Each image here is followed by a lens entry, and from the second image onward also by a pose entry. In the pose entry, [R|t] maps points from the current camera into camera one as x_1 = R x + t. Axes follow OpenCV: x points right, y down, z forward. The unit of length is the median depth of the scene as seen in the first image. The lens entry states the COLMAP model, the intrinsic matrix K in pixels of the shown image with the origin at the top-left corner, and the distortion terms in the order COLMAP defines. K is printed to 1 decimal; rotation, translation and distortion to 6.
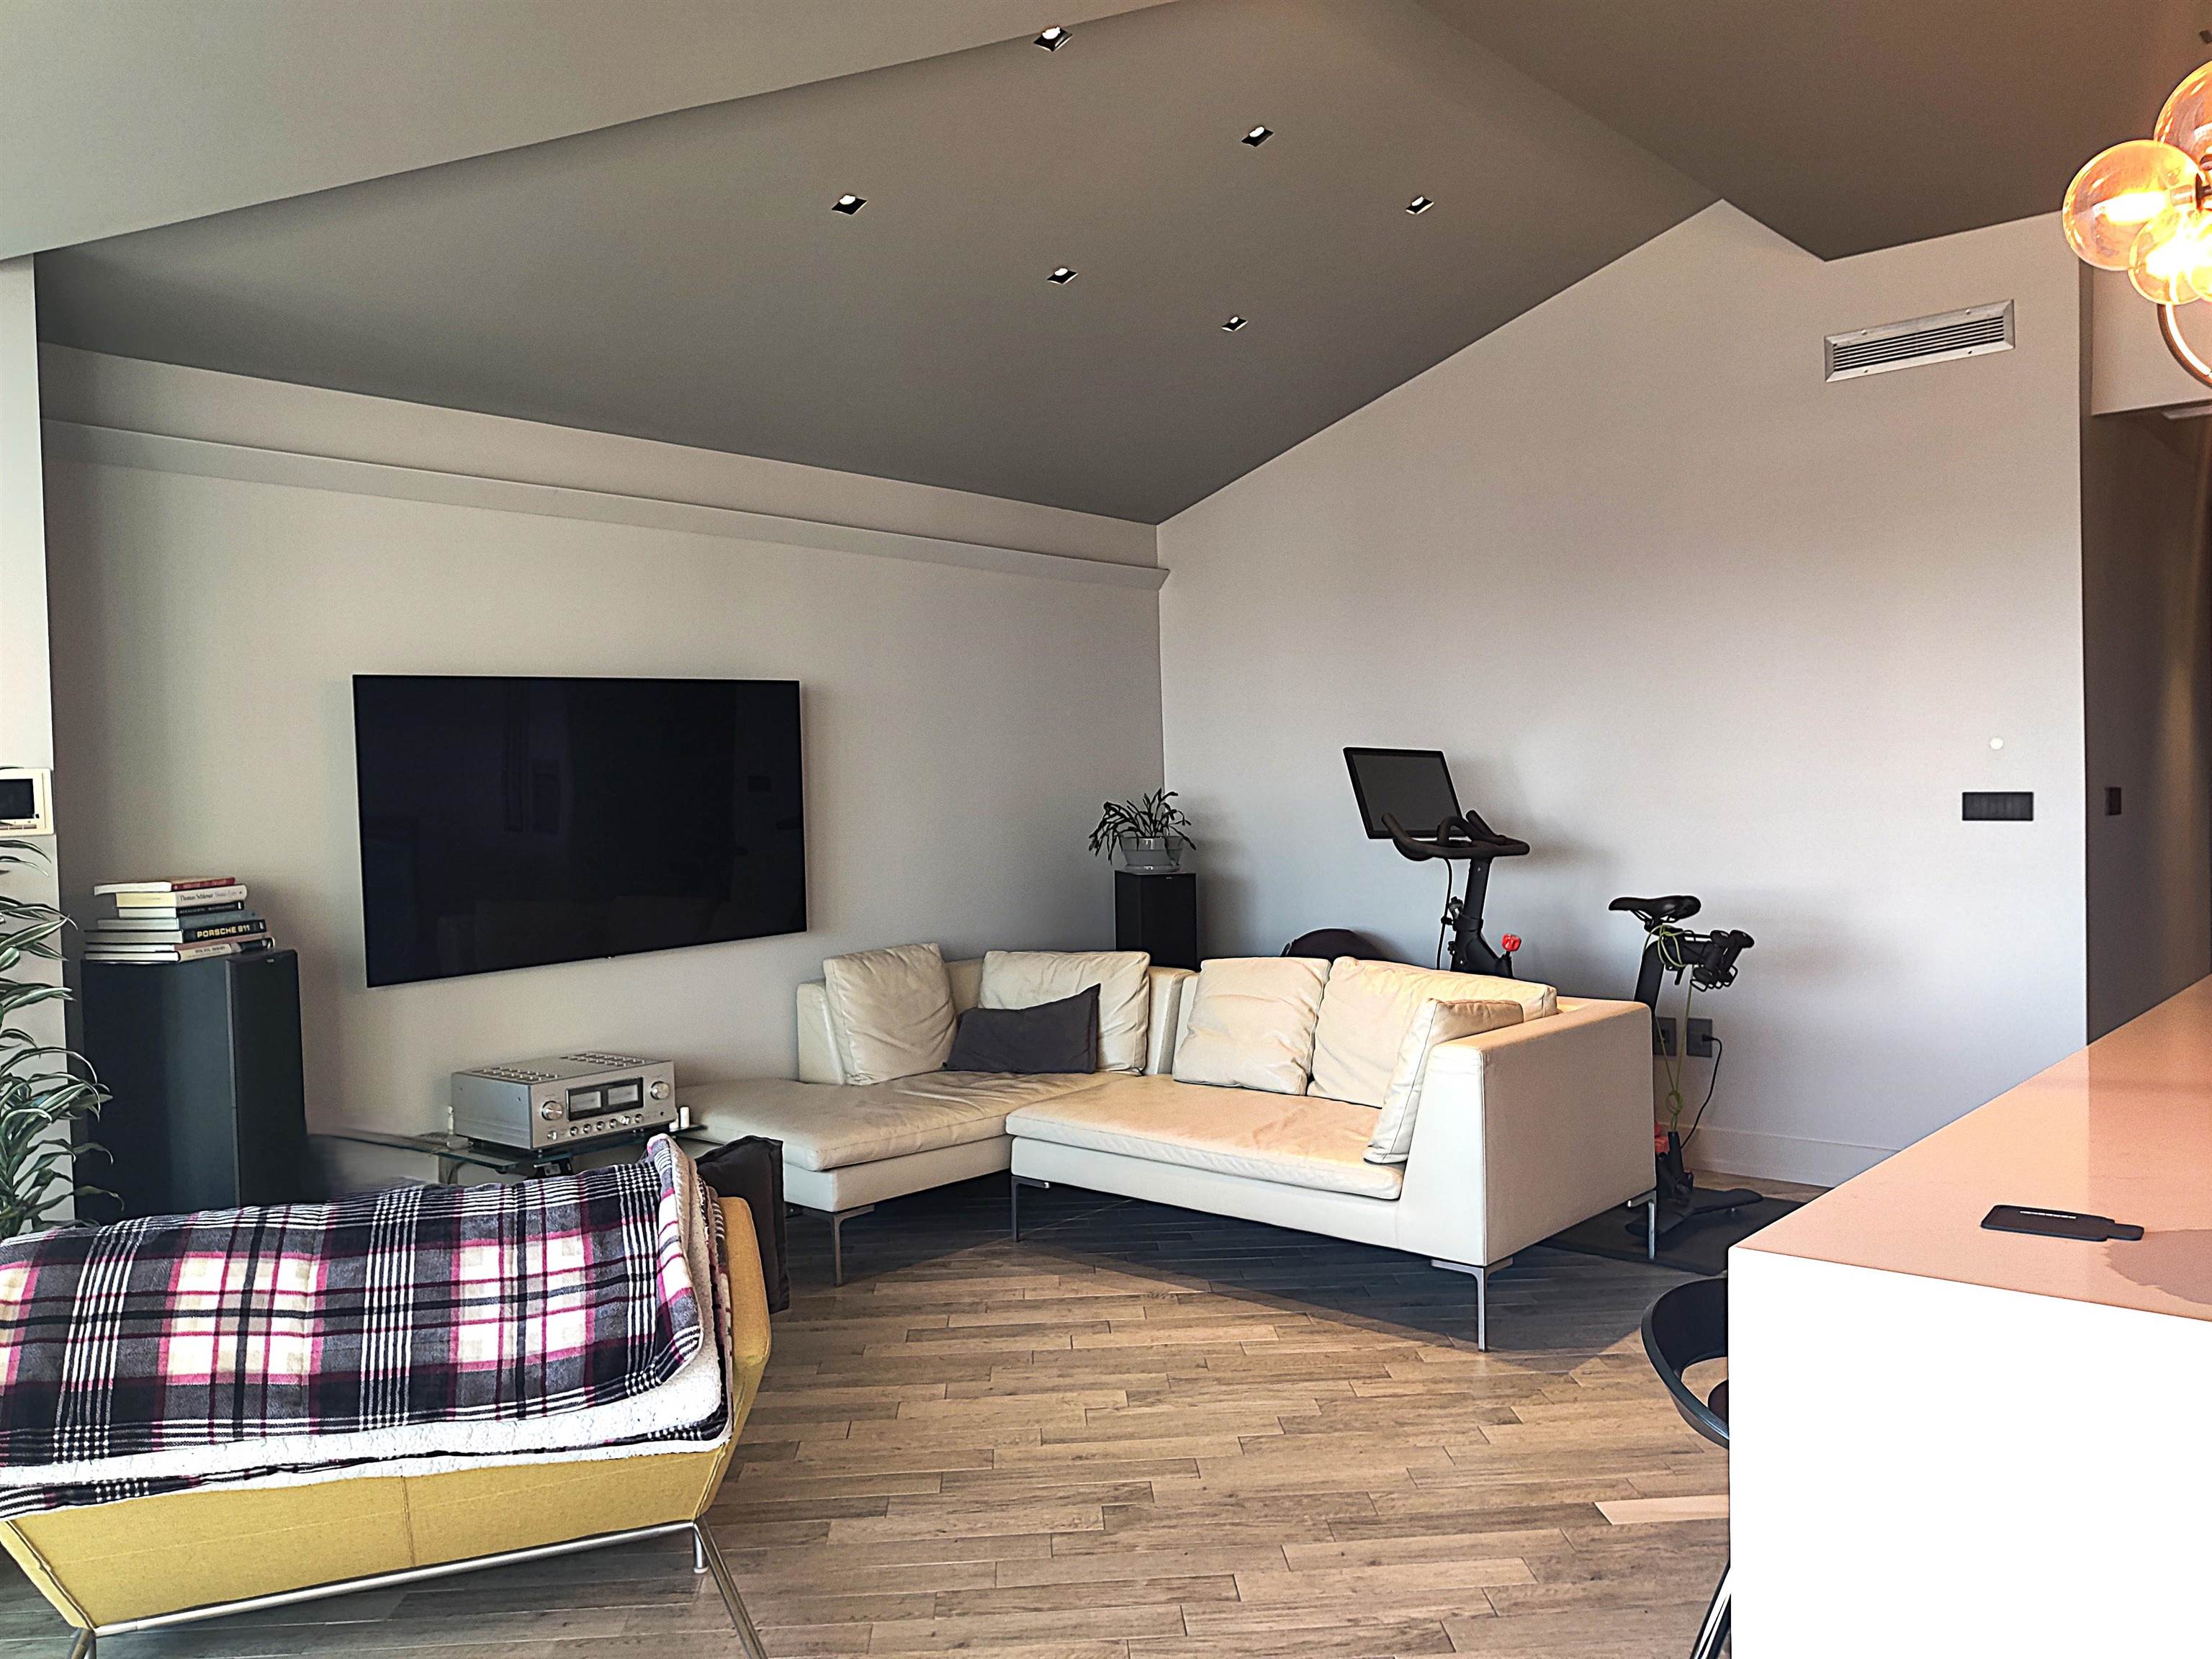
lens RADIAL K [[1724.9, 0, 1106.0], [0, 1724.9, 829.5], [0, 0, 1]] dist [-0.001494, -0.007715]
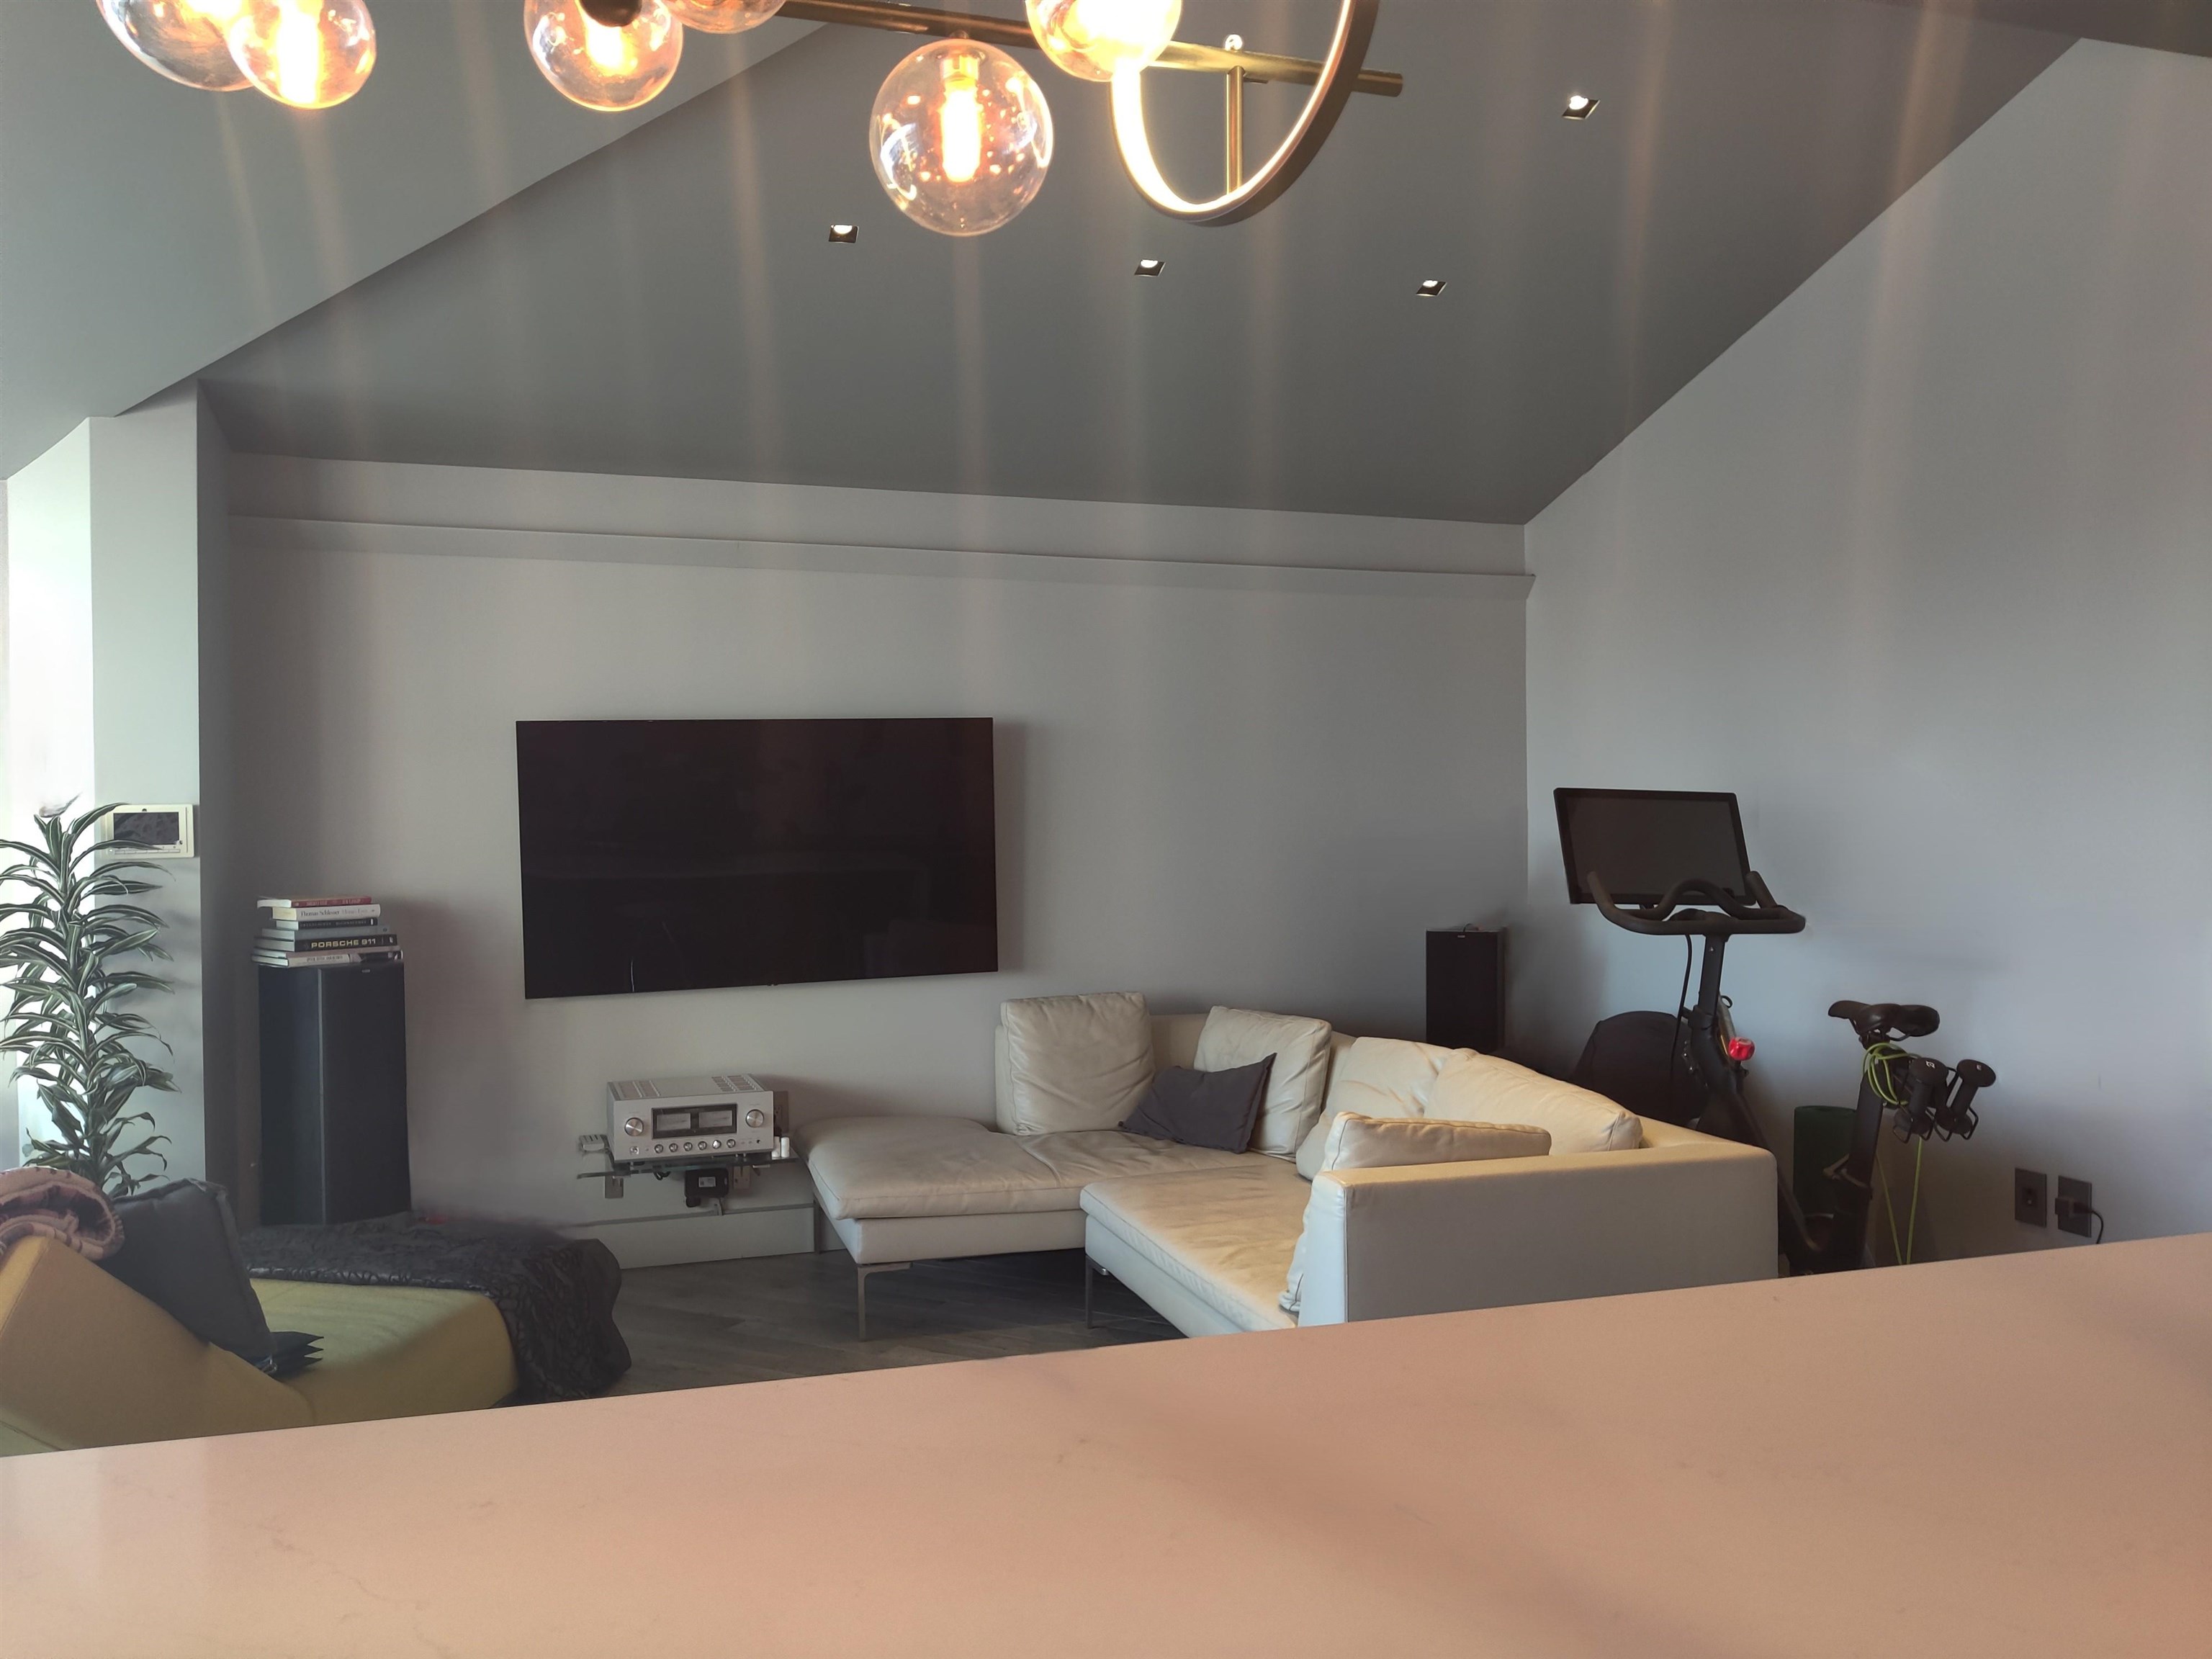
lens RADIAL K [[1693.3, 0, 1049.5], [0, 1693.3, 838.1], [0, 0, 1]] dist [0.004377, -0.002993]
pose [[0.846316, 0.023247, -0.532174, 0.428887], [-0.026398, 0.999650, 0.001687, -0.022991], [0.532027, 0.012621, 0.846633, 0.236381]]
